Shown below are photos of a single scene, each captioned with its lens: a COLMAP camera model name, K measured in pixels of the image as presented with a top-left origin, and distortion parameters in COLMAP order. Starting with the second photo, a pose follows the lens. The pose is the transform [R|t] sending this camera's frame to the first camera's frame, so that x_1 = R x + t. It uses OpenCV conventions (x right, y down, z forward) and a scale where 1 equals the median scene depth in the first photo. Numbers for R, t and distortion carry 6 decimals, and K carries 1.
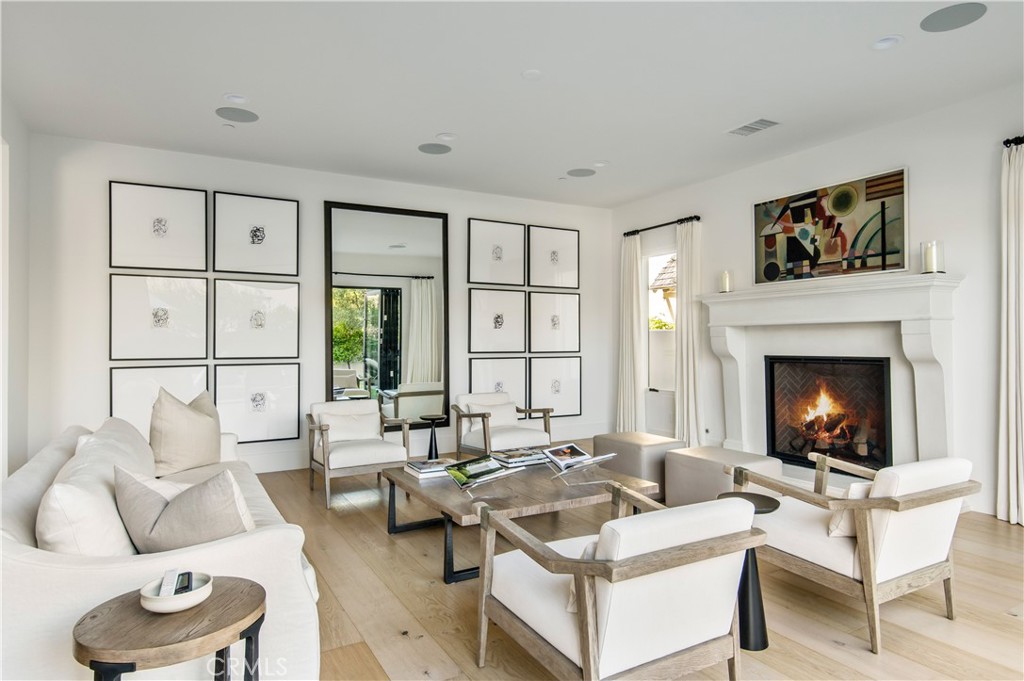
lens RADIAL K [[598.5, 0, 509.0], [0, 598.5, 335.3], [0, 0, 1]] dist [-0.000198, 0.000042]
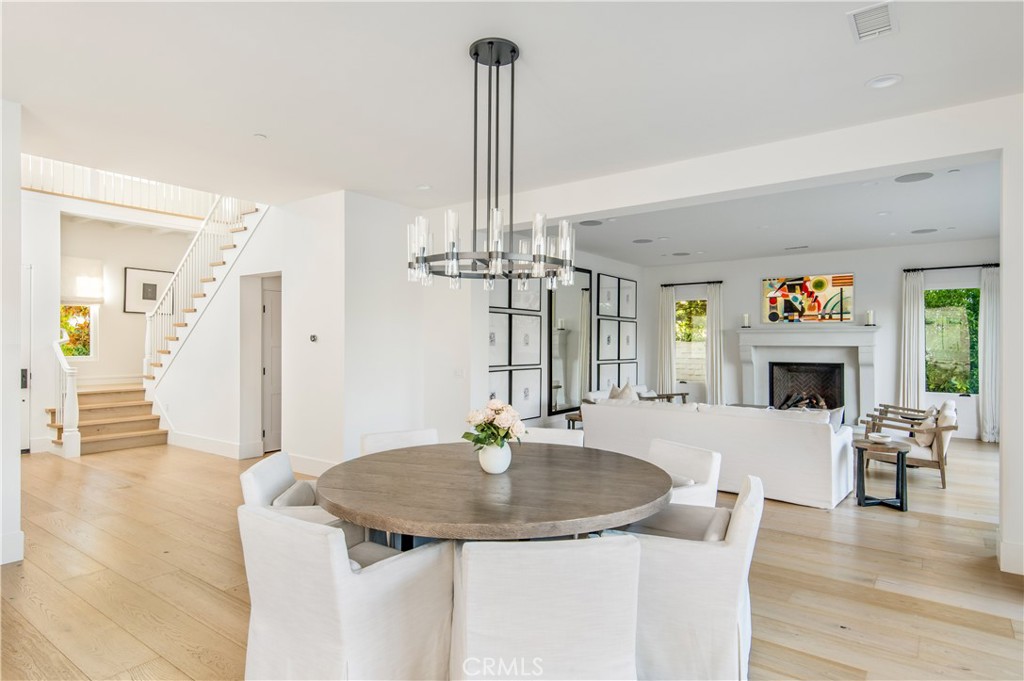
lens RADIAL K [[574.6, 0, 512.4], [0, 574.6, 342.4], [0, 0, 1]] dist [0.035765, -0.000902]
pose [[0.913951, 0.007572, 0.405754, -1.110577], [-0.011809, 0.999899, 0.007938, -0.033853], [-0.405652, -0.012046, 0.913948, -0.342540]]
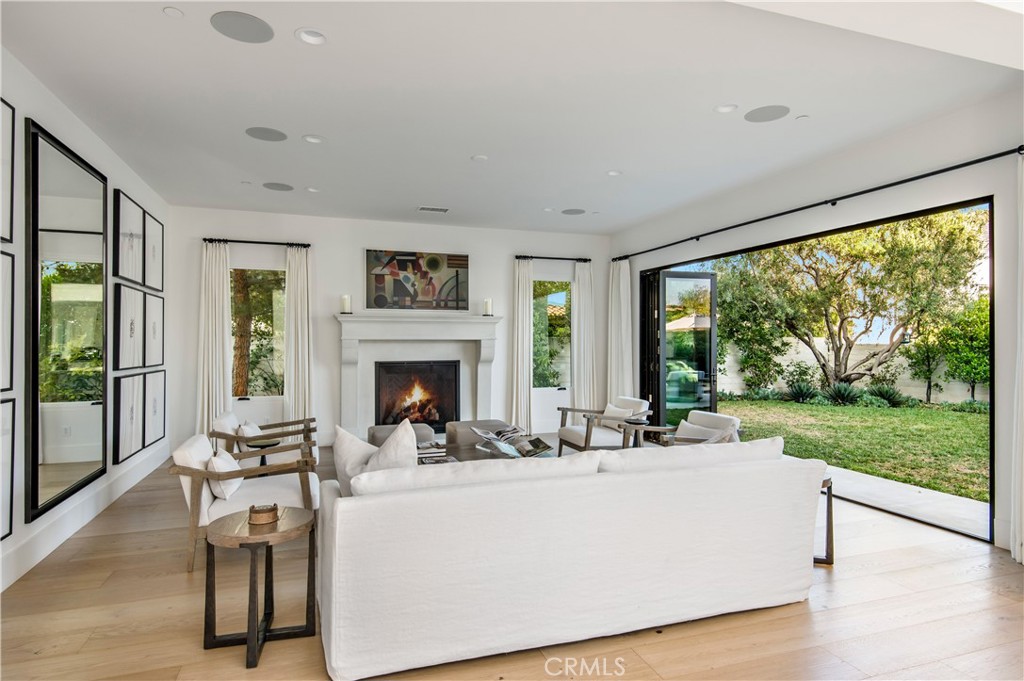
lens RADIAL K [[574.6, 0, 512.4], [0, 574.6, 342.4], [0, 0, 1]] dist [0.035765, -0.000902]
pose [[0.173803, 0.004050, 0.984772, -0.885955], [-0.011122, 0.999936, -0.002150, -0.011767], [-0.984718, -0.010579, 0.173837, 0.496290]]
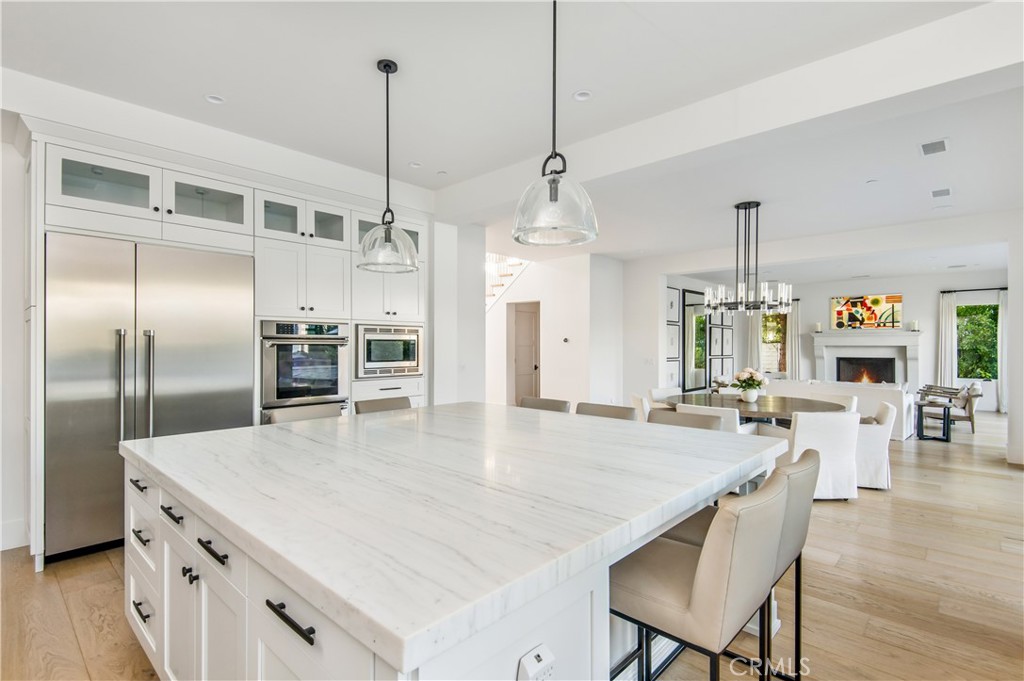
lens RADIAL K [[493.1, 0, 509.3], [0, 493.1, 344.8], [0, 0, 1]] dist [0.001097, 0.000408]
pose [[0.953322, 0.007256, 0.301869, -1.683496], [-0.010144, 0.999917, 0.008001, -0.024274], [-0.301786, -0.010690, 0.953316, -0.649641]]
